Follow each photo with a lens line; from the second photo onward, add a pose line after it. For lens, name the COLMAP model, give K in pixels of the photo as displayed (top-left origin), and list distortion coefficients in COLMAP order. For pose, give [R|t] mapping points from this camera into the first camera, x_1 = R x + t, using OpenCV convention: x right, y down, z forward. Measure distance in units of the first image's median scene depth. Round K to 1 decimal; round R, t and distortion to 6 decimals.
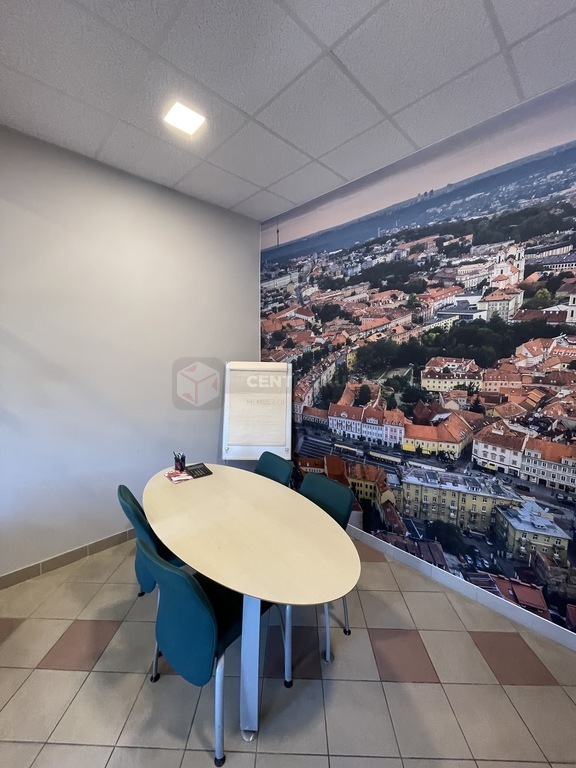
lens RADIAL K [[310.2, 0, 289.6], [0, 310.2, 382.2], [0, 0, 1]] dist [-0.003675, 0.001472]
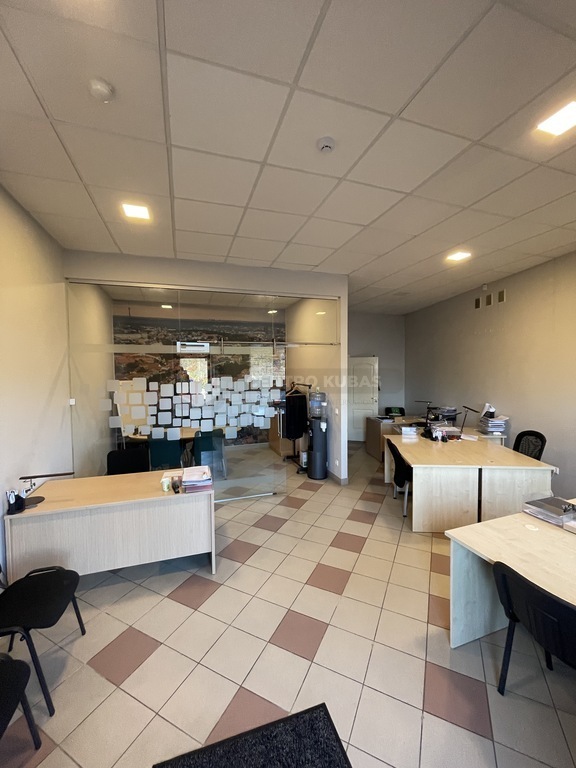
lens RADIAL K [[310.2, 0, 288.6], [0, 310.2, 381.5], [0, 0, 1]] dist [-0.003675, 0.001472]
pose [[0.431663, -0.052283, 0.900518, -1.924094], [0.099707, 0.994967, 0.009973, 0.020954], [-0.896507, 0.085483, 0.434704, -0.883651]]
